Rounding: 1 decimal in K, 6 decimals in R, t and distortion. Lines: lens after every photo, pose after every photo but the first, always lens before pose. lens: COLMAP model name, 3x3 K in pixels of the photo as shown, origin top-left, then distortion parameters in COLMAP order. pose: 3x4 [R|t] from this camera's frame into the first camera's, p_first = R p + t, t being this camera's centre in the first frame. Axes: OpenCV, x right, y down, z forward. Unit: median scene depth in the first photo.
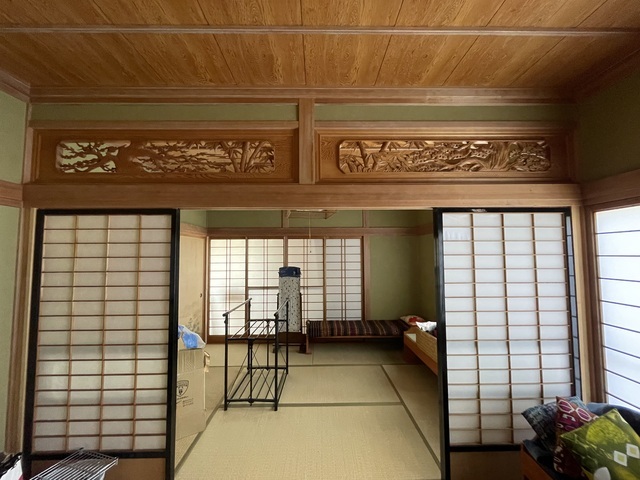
lens RADIAL K [[255.8, 0, 320.4], [0, 255.8, 238.4], [0, 0, 1]] dist [0.001019, 0.000088]
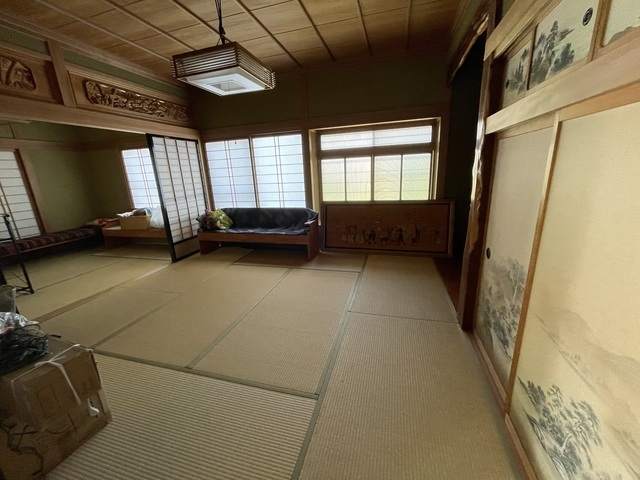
lens RADIAL K [[255.8, 0, 320.4], [0, 255.8, 238.4], [0, 0, 1]] dist [0.001019, 0.000088]
pose [[0.284333, -0.259164, 0.923032, -1.209783], [-0.009331, 0.961977, 0.272973, 0.107890], [-0.958680, -0.086228, 0.271103, -0.884534]]
